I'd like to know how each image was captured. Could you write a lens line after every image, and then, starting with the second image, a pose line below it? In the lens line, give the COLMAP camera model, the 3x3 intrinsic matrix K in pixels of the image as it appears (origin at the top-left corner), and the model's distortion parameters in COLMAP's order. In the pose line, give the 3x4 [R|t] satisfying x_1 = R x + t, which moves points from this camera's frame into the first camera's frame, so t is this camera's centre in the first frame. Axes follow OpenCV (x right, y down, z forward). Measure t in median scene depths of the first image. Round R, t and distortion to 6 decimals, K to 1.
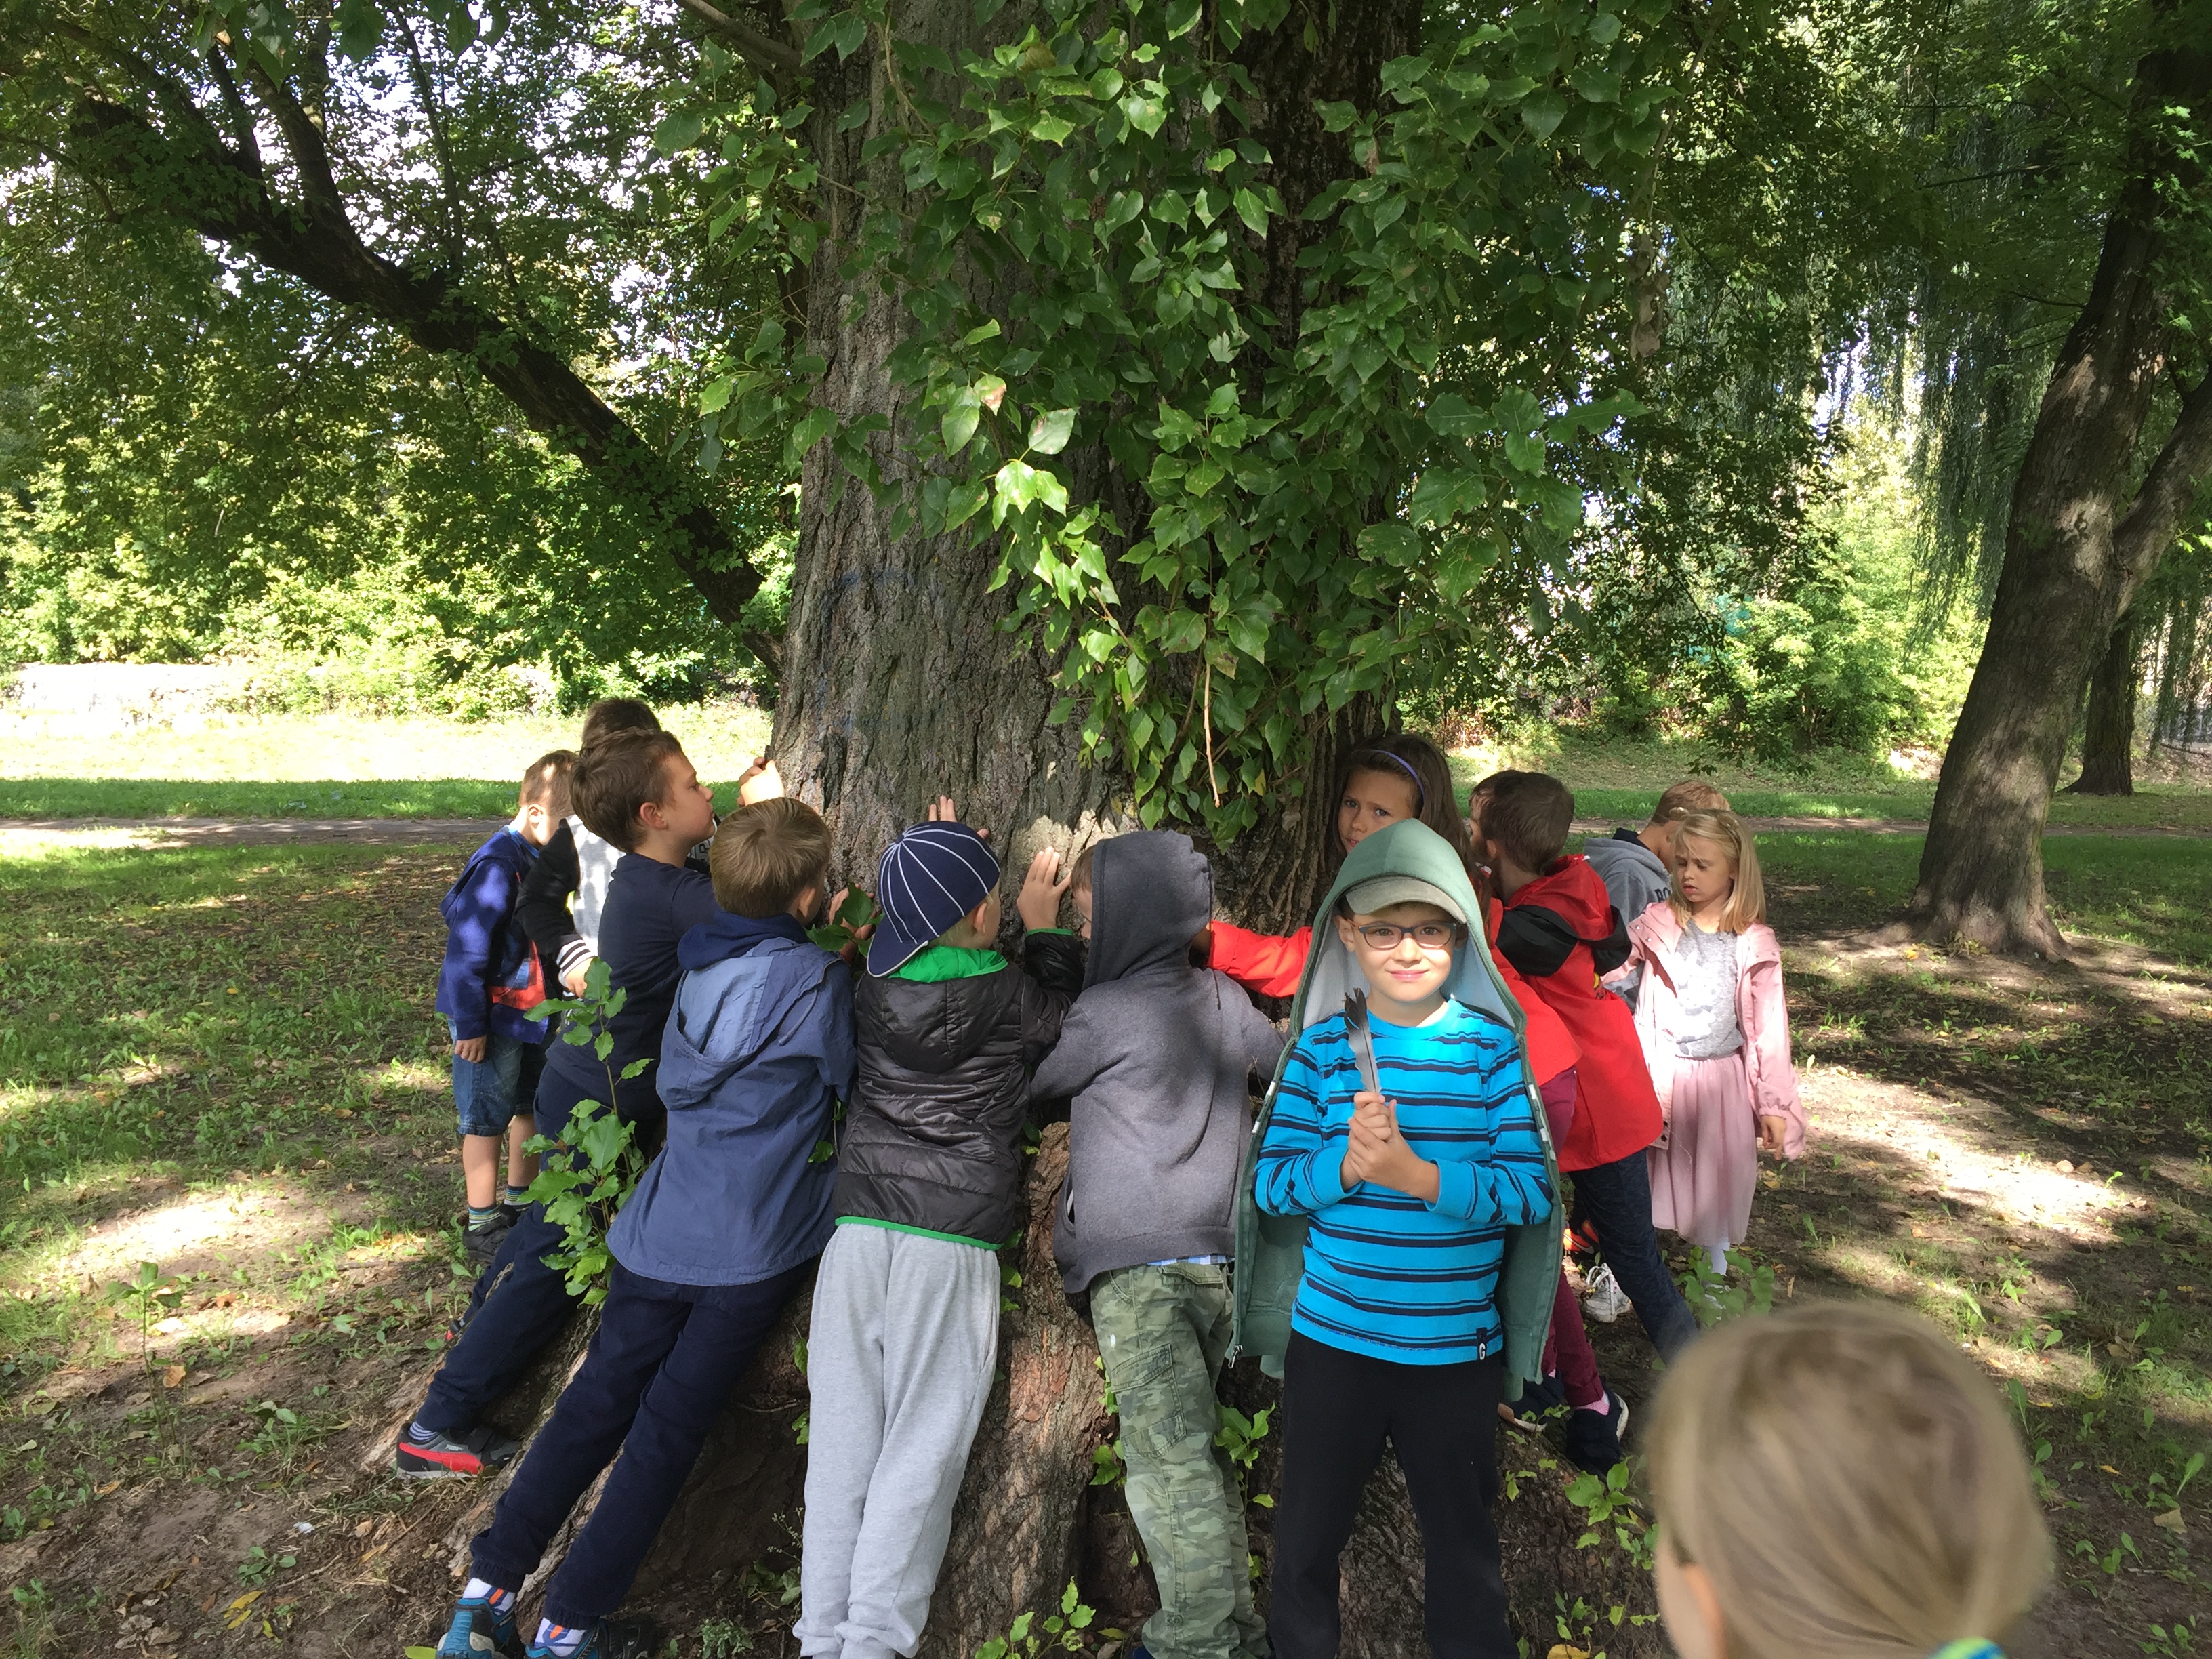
lens RADIAL K [[1897.3, 0, 1106.0], [0, 1897.3, 829.5], [0, 0, 1]] dist [0.063857, -0.083568]
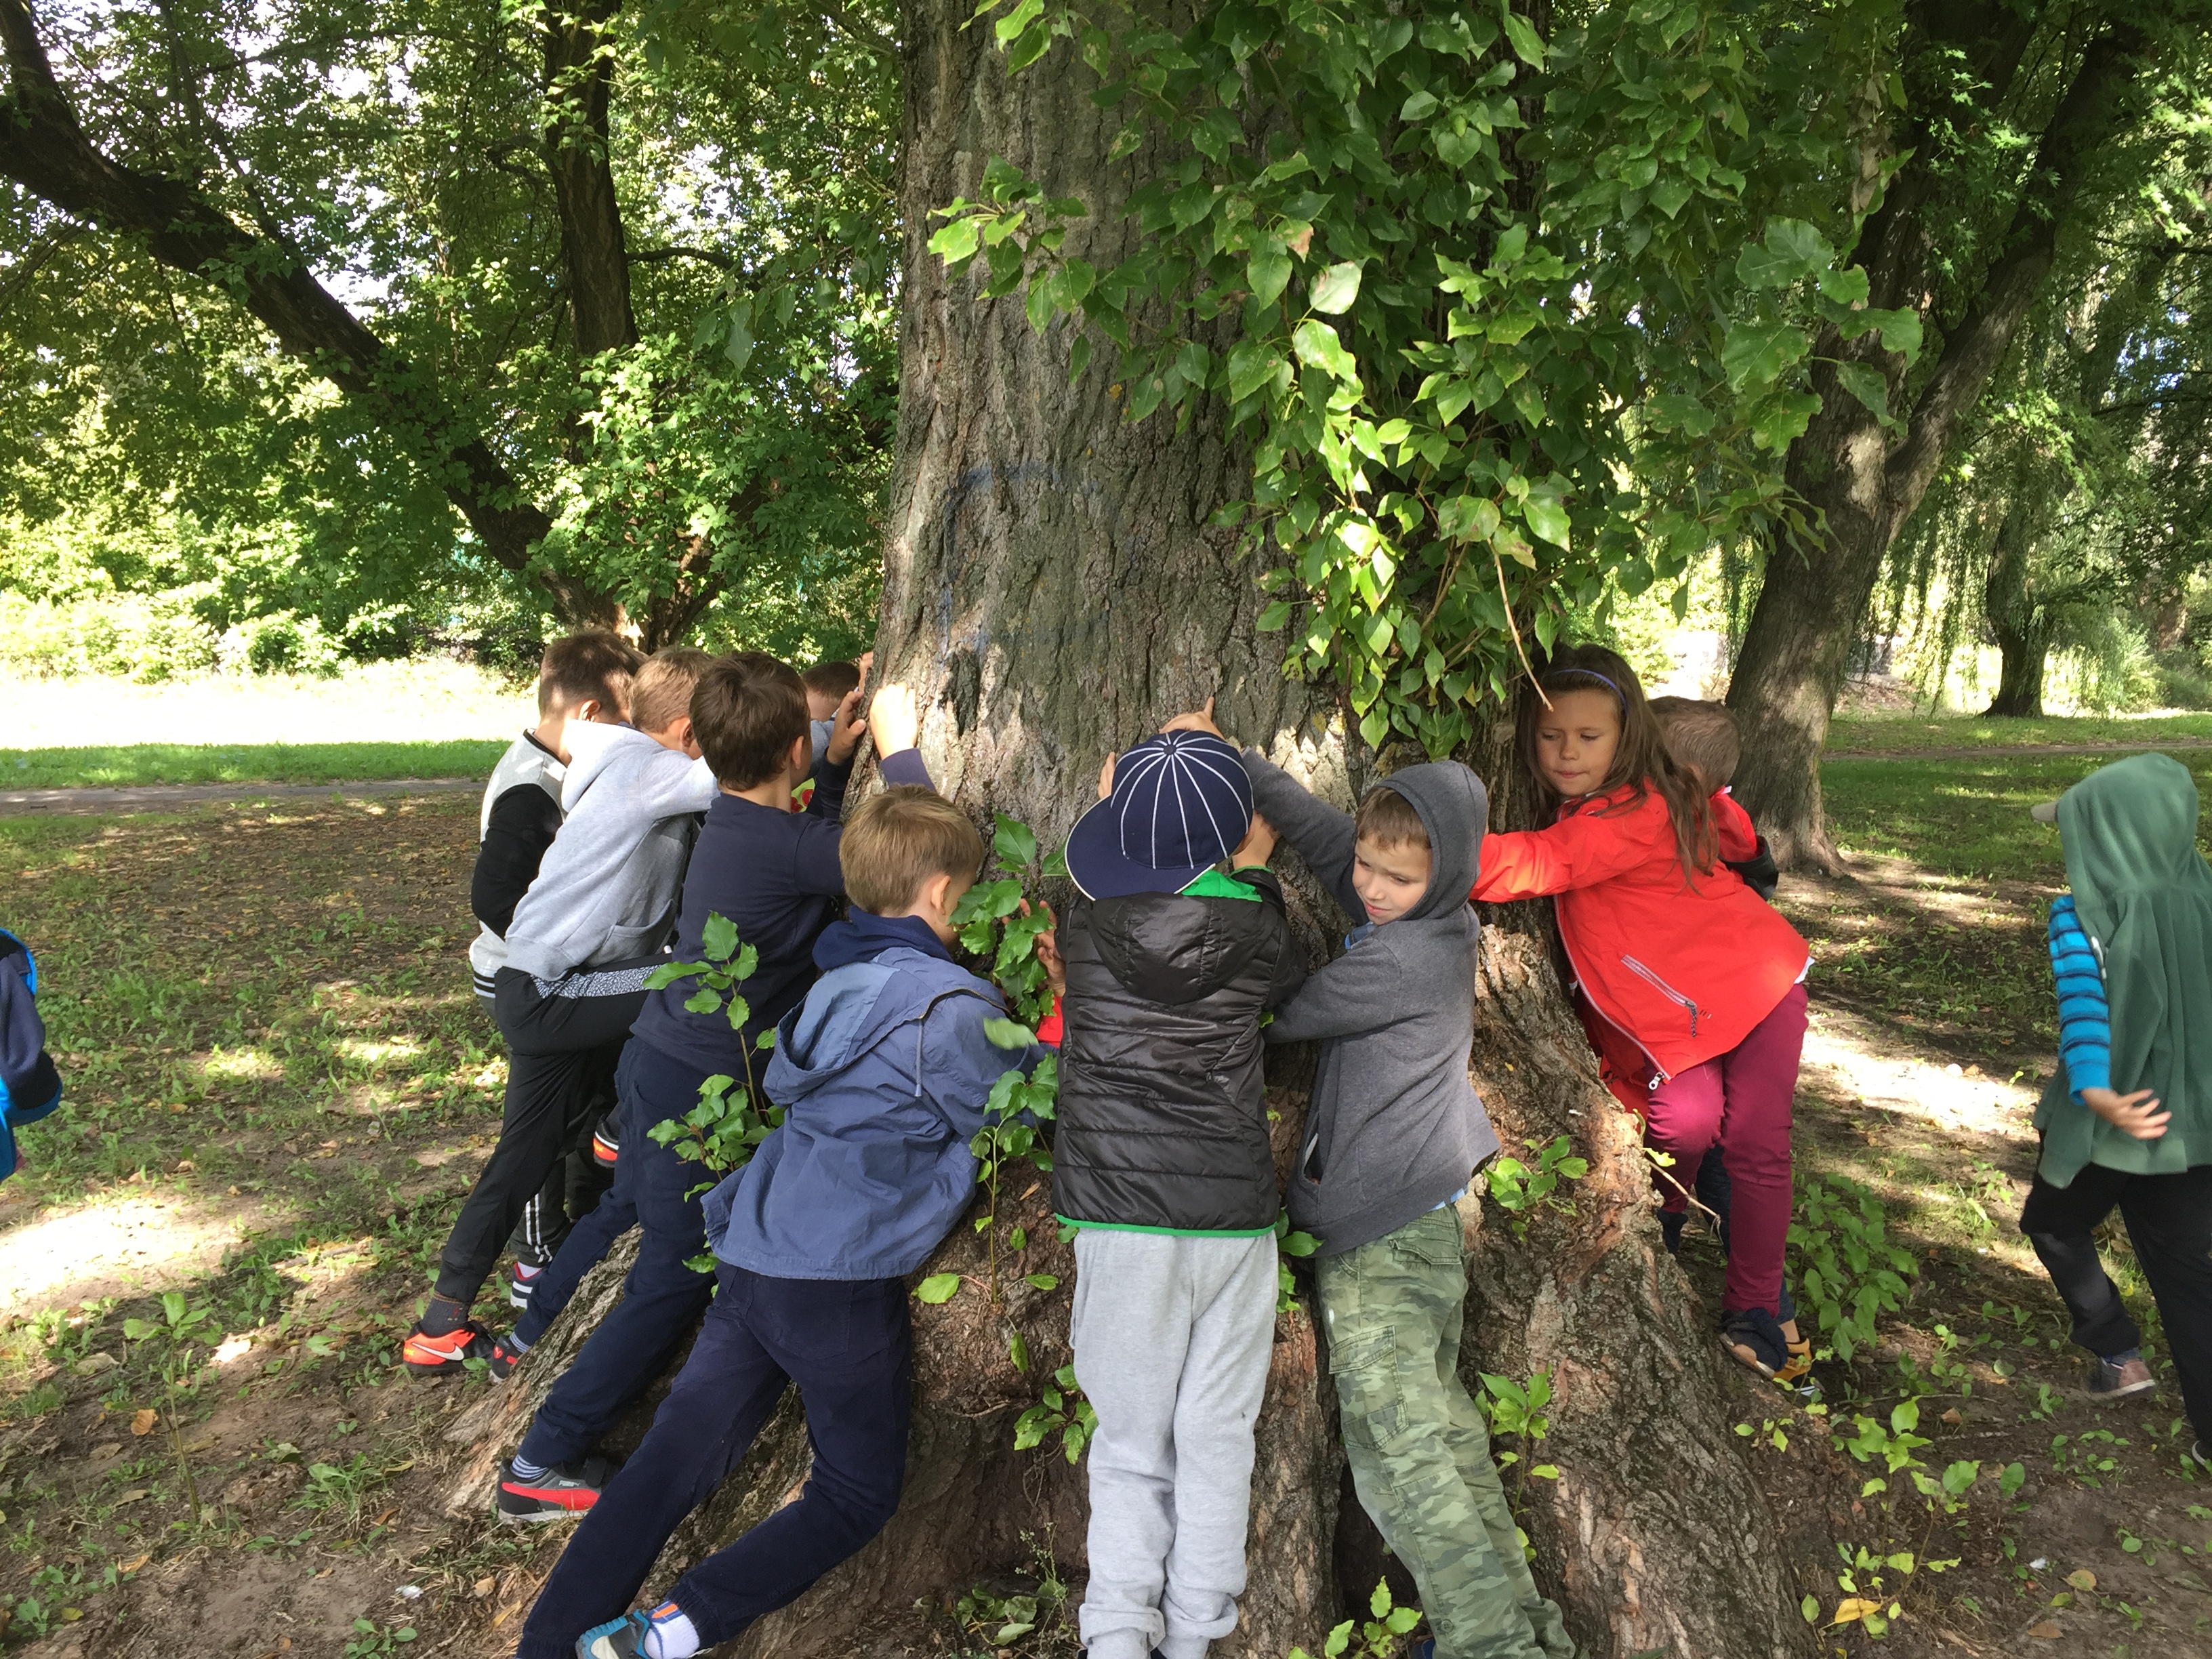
lens RADIAL K [[1897.3, 0, 1106.0], [0, 1897.3, 829.5], [0, 0, 1]] dist [0.063857, -0.083568]
pose [[0.988164, -0.030896, 0.150255, -0.147846], [0.026922, 0.999234, 0.028415, 0.006448], [-0.151018, -0.024034, 0.988239, 0.077304]]
